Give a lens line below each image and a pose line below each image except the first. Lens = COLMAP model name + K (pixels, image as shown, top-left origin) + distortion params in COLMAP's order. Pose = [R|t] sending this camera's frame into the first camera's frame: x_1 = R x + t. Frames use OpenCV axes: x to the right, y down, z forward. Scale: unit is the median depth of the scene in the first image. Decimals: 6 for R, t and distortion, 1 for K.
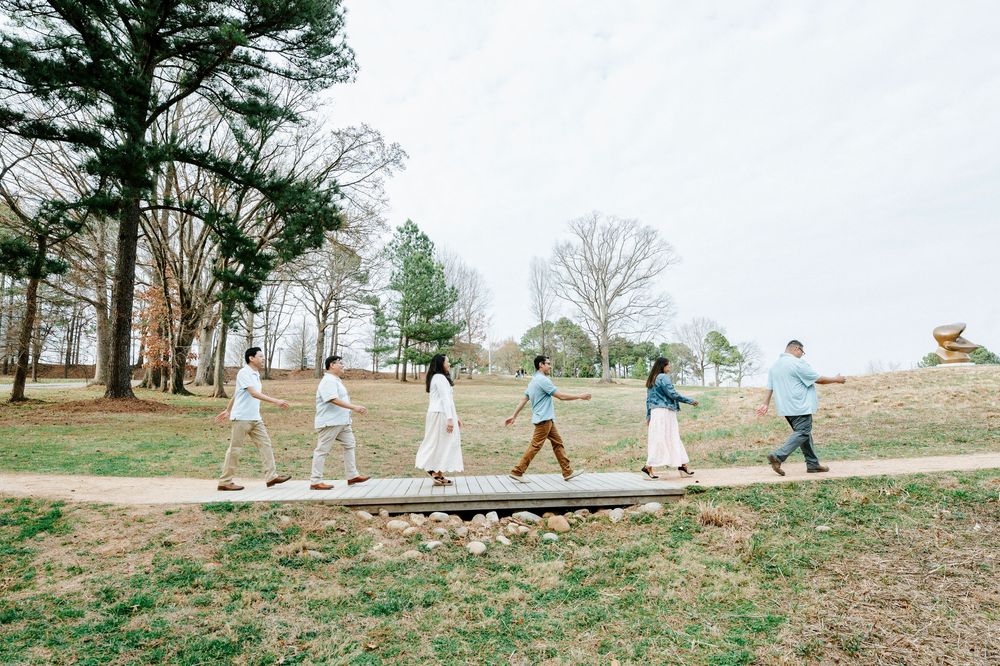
lens RADIAL K [[525.3, 0, 500.0], [0, 525.3, 333.0], [0, 0, 1]] dist [-0.001212, -0.000362]
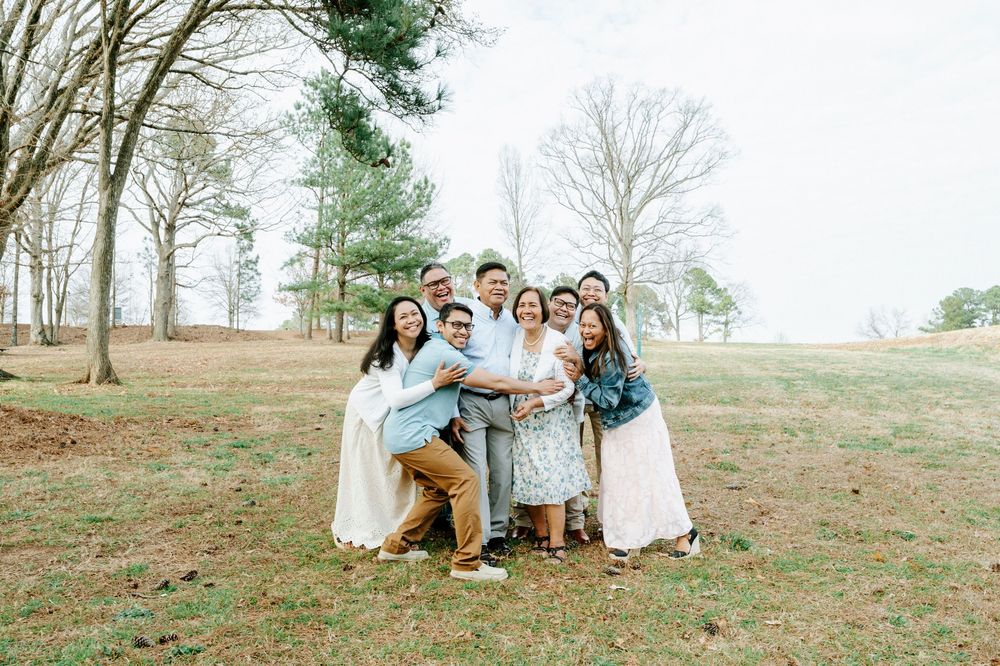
lens RADIAL K [[717.9, 0, 482.2], [0, 717.9, 298.3], [0, 0, 1]] dist [-0.002761, 0.001550]
pose [[0.982791, -0.007582, 0.184567, -0.141728], [0.001929, 0.999524, 0.030792, 0.015879], [-0.184712, -0.029906, 0.982337, 0.161447]]
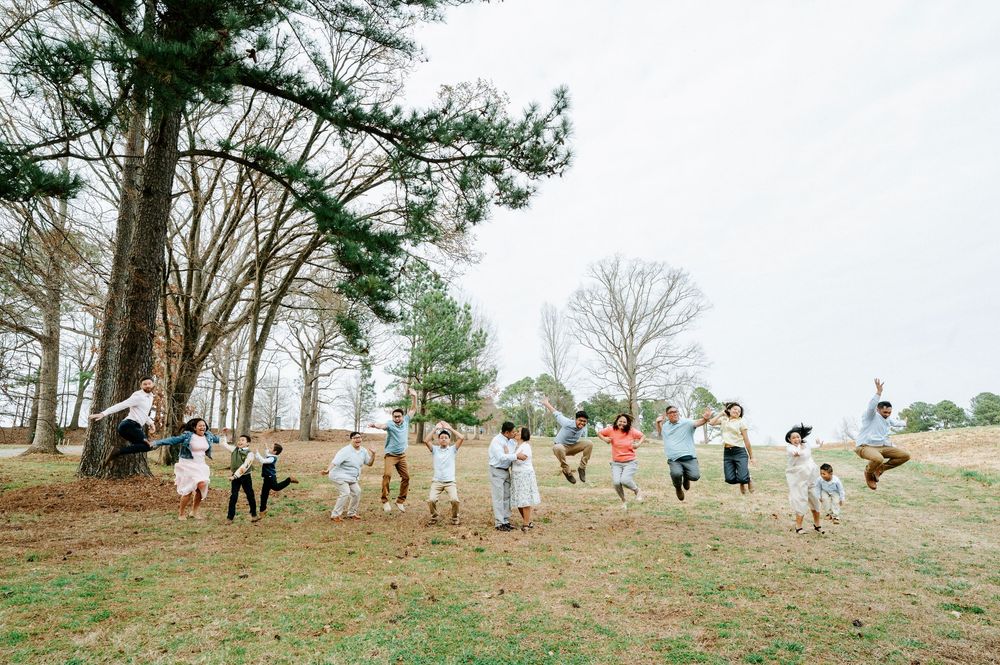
lens RADIAL K [[528.4, 0, 500.0], [0, 528.4, 332.5], [0, 0, 1]] dist [-0.001127, -0.000239]
pose [[0.995511, 0.007193, 0.094373, -0.112873], [0.003541, 0.993579, -0.113081, 0.010736], [-0.094580, 0.112908, 0.989094, 0.118562]]
